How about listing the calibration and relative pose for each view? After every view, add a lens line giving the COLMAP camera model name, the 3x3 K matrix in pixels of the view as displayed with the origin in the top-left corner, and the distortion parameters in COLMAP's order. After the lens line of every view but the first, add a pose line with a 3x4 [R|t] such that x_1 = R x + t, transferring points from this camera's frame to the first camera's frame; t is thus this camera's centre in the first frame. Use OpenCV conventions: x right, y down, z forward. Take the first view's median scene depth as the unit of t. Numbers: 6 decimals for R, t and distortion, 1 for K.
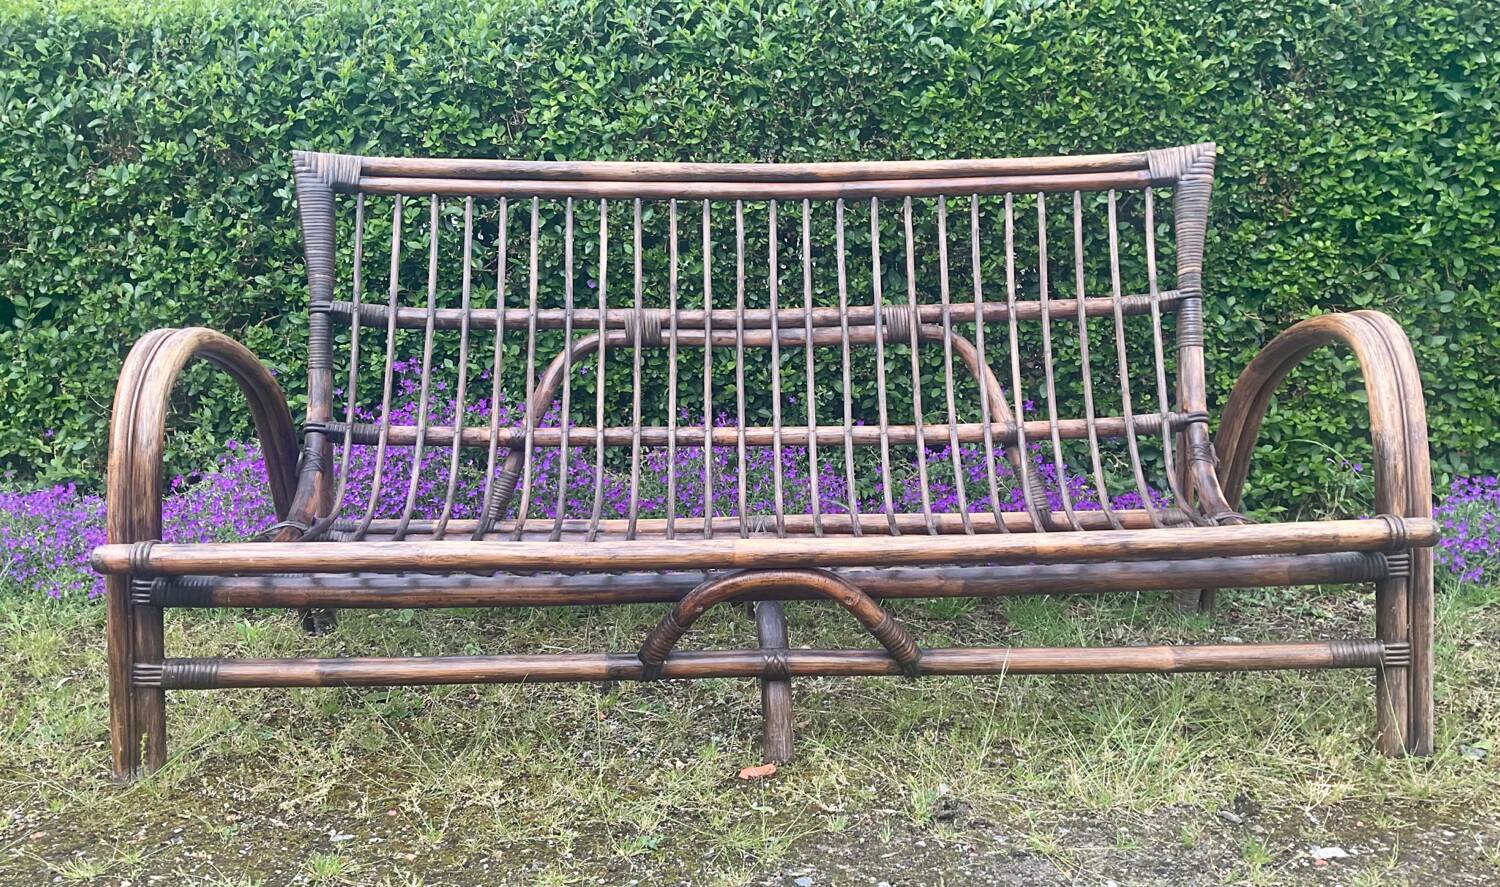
lens RADIAL K [[1275.7, 0, 737.3], [0, 1275.7, 456.0], [0, 0, 1]] dist [0.046692, -0.096410]
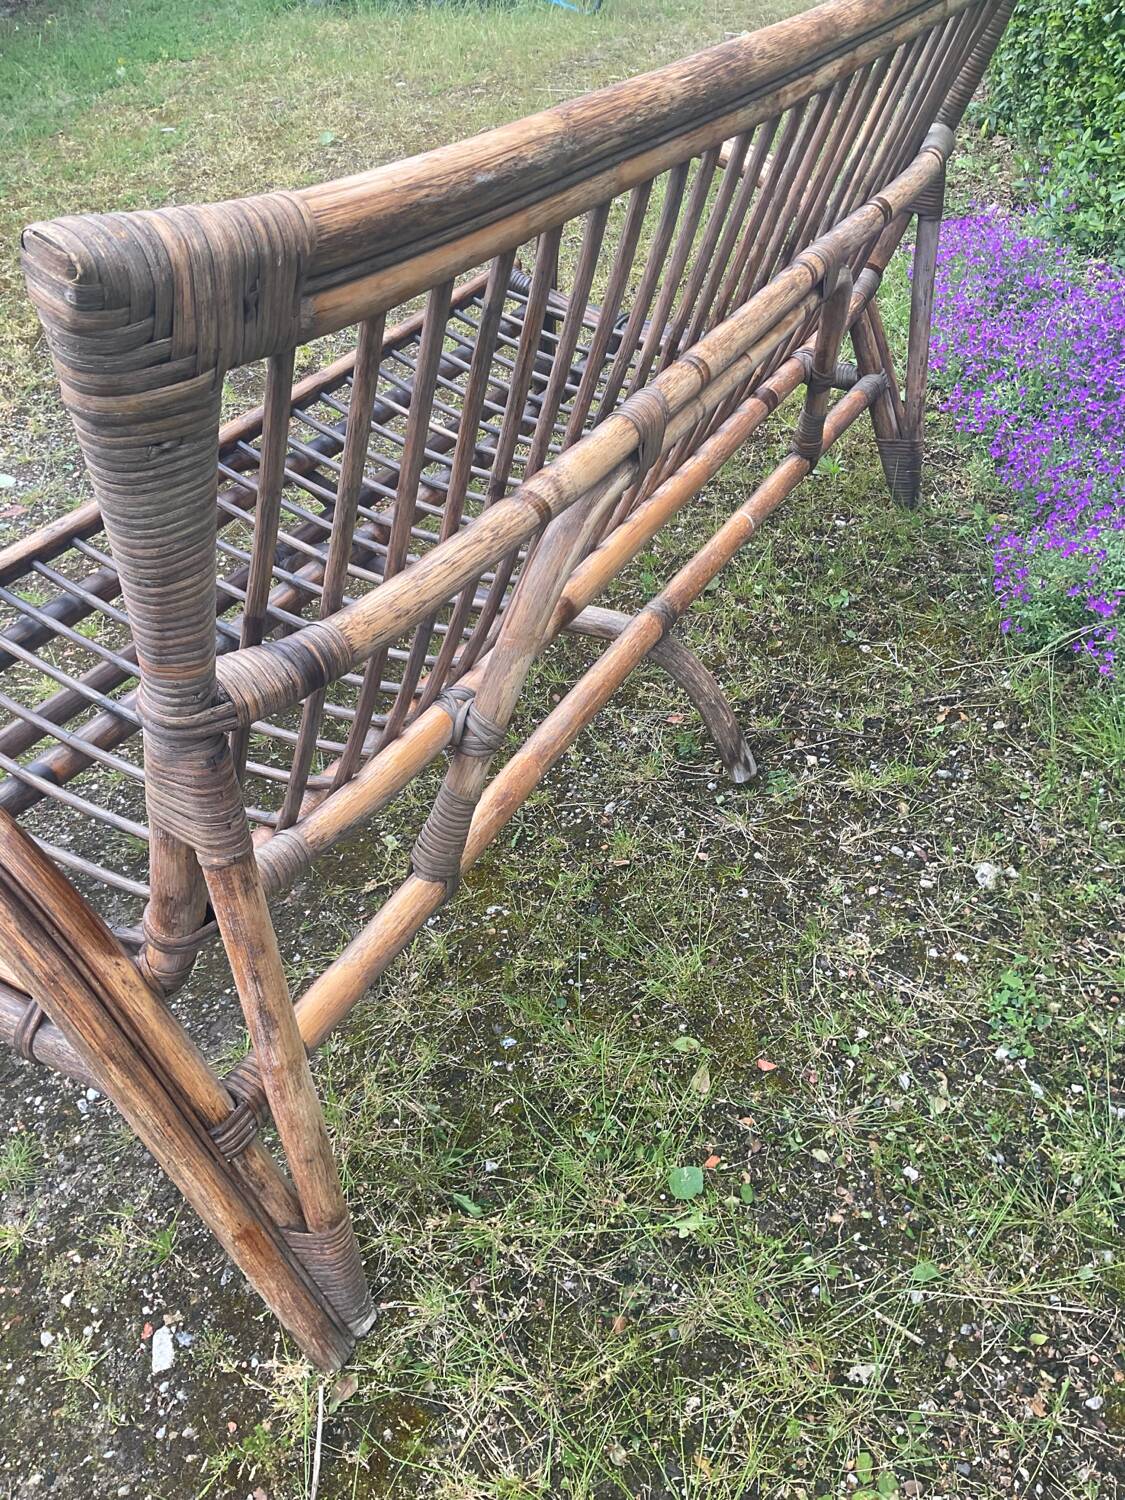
lens RADIAL K [[1255.8, 0, 549.8], [0, 1255.8, 724.7], [0, 0, 1]] dist [0.023808, -0.060193]
pose [[0.034066, 0.619897, -0.783943, 0.448696], [-0.092084, 0.783009, 0.615157, -0.253891], [0.995168, 0.051233, 0.083757, 0.621619]]
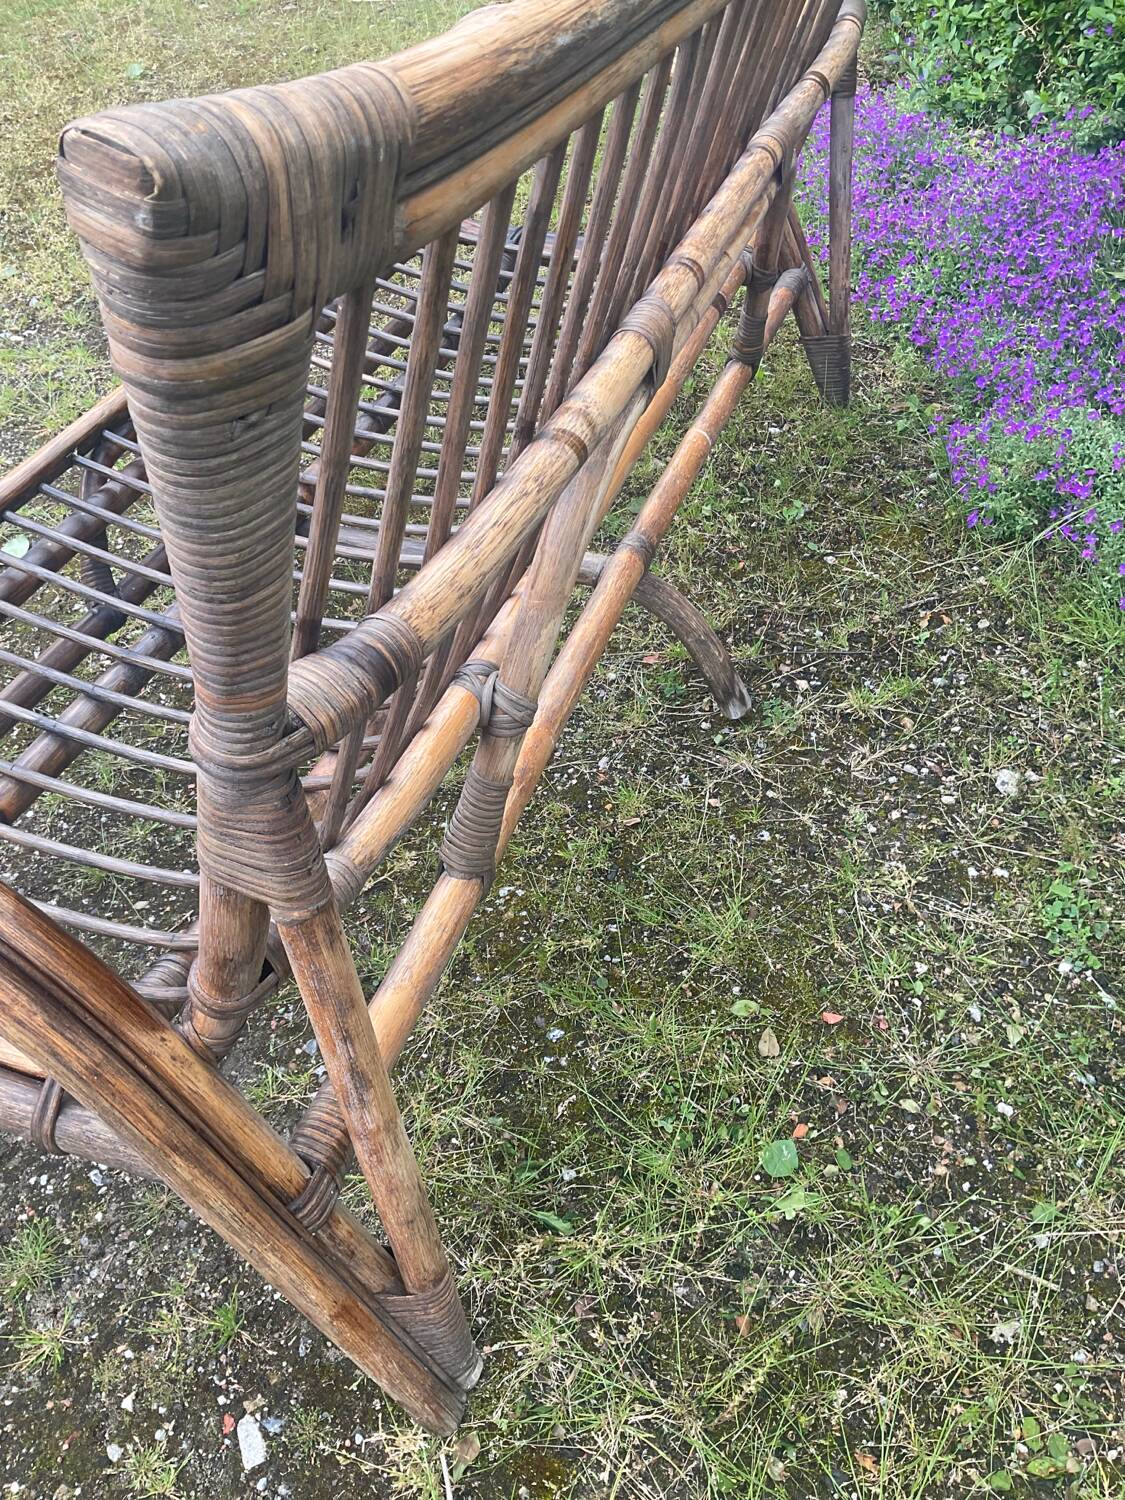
lens RADIAL K [[1255.8, 0, 546.3], [0, 1255.8, 729.0], [0, 0, 1]] dist [0.023808, -0.060193]
pose [[0.191083, 0.648585, -0.736767, 0.400490], [-0.059038, 0.756832, 0.650937, -0.230109], [0.979797, -0.080886, 0.182908, 0.574966]]
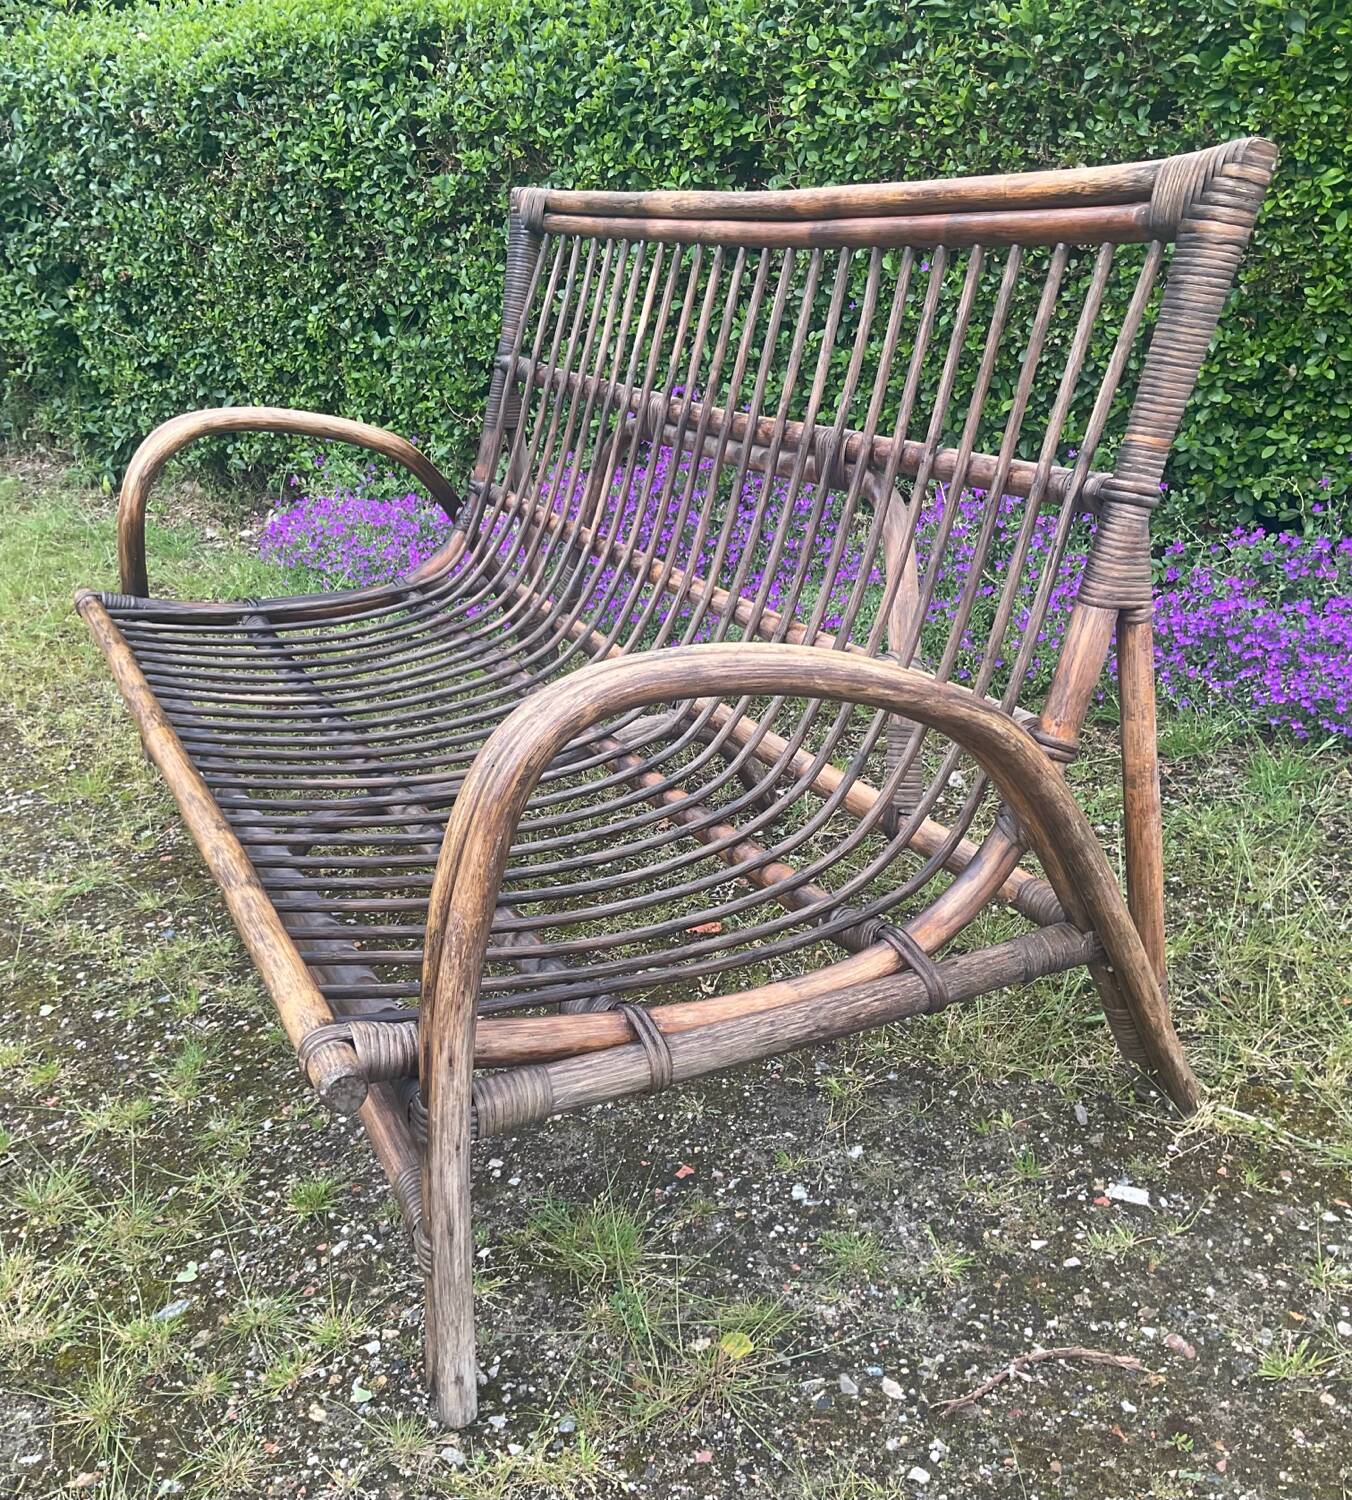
lens RADIAL K [[1512.8, 0, 662.5], [0, 1512.8, 709.6], [0, 0, 1]] dist [0.016116, 0.000000]
pose [[0.838631, 0.145303, -0.524963, 0.370084], [-0.007976, 0.966936, 0.254894, -0.135950], [0.544642, -0.209575, 0.812061, 0.046897]]
